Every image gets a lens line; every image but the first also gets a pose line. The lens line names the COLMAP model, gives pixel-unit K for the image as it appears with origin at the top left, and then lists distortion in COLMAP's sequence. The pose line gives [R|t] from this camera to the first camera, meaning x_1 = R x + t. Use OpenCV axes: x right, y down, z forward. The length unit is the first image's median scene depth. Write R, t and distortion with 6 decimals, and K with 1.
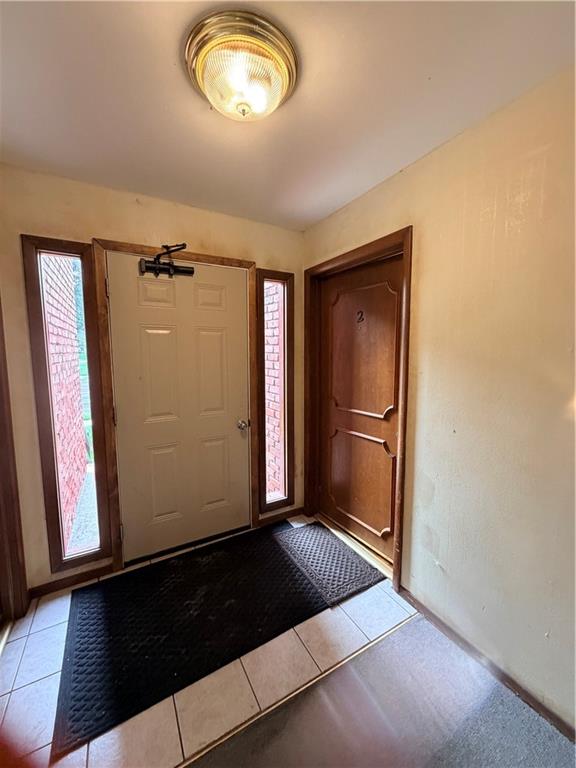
lens RADIAL K [[305.0, 0, 292.2], [0, 305.0, 382.7], [0, 0, 1]] dist [0.003203, -0.000004]
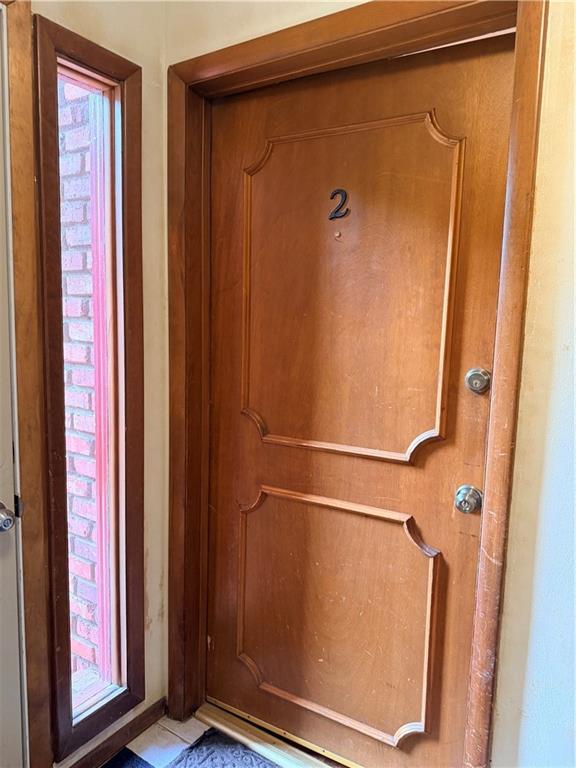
lens RADIAL K [[548.4, 0, 285.4], [0, 548.4, 383.5], [0, 0, 1]] dist [0.026579, -0.021842]
pose [[0.899702, -0.031017, 0.435402, -0.137855], [0.019629, 0.999338, 0.030629, -0.009903], [-0.436064, -0.019010, 0.899715, 0.359314]]
